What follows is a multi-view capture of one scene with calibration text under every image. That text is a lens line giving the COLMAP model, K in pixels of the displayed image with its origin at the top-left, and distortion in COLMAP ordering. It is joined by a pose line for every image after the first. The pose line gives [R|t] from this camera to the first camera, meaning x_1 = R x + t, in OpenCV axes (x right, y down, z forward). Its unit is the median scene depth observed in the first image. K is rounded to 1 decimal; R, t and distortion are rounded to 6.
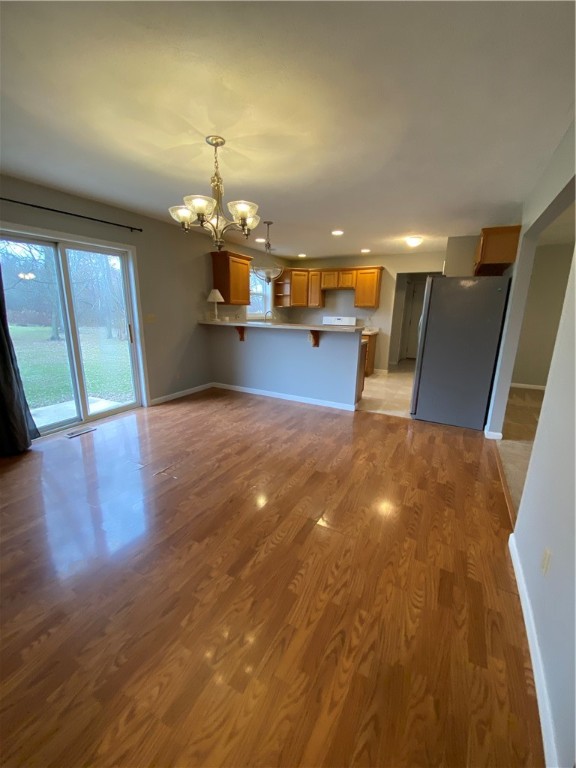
lens RADIAL K [[315.7, 0, 282.7], [0, 315.7, 384.2], [0, 0, 1]] dist [-0.013138, -0.000539]
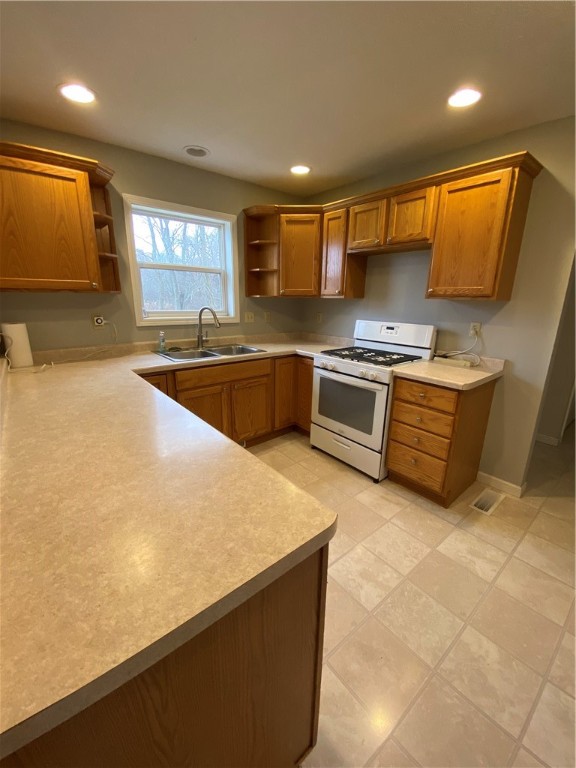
lens RADIAL K [[315.7, 0, 288.9], [0, 315.7, 381.4], [0, 0, 1]] dist [-0.013138, -0.000539]
pose [[0.927976, 0.090280, -0.361539, 0.213811], [-0.084603, 0.995916, 0.031537, -0.145907], [0.362910, 0.001322, 0.931823, 0.605254]]
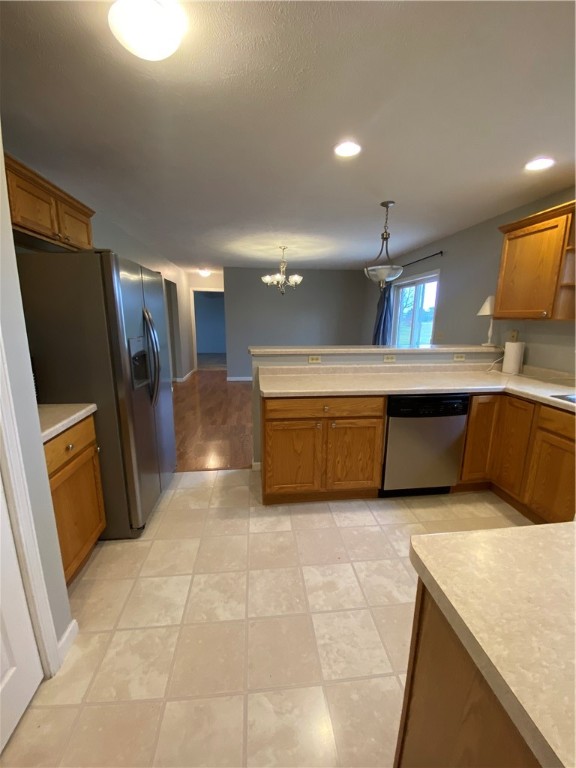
lens RADIAL K [[315.7, 0, 288.4], [0, 315.7, 384.1], [0, 0, 1]] dist [-0.013138, -0.000539]
pose [[-0.822706, 0.088910, -0.561471, 0.340524], [-0.163577, 0.908893, 0.383610, -0.225092], [0.544424, 0.407442, -0.733208, 0.932268]]
